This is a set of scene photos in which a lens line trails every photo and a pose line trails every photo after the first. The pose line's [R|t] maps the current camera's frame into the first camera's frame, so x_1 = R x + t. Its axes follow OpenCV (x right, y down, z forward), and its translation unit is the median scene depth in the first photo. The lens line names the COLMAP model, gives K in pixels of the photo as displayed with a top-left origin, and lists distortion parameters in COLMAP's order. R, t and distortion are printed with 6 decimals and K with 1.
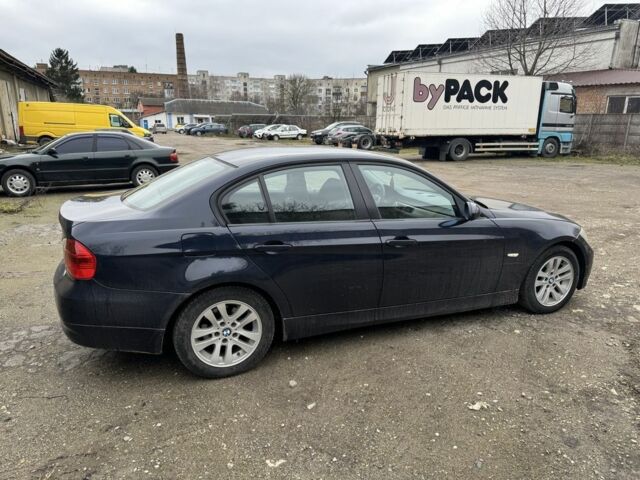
lens RADIAL K [[448.4, 0, 322.0], [0, 448.4, 241.5], [0, 0, 1]] dist [0.030181, -0.037225]
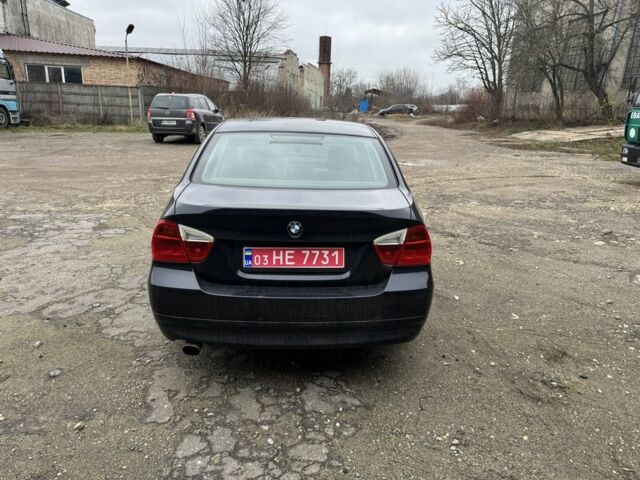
lens RADIAL K [[448.4, 0, 320.1], [0, 448.4, 240.8], [0, 0, 1]] dist [0.030181, -0.037225]
pose [[0.336232, -0.267185, 0.903084, -0.169122], [0.206606, 0.956480, 0.206060, -0.024996], [-0.918837, 0.117299, 0.376801, 0.096805]]
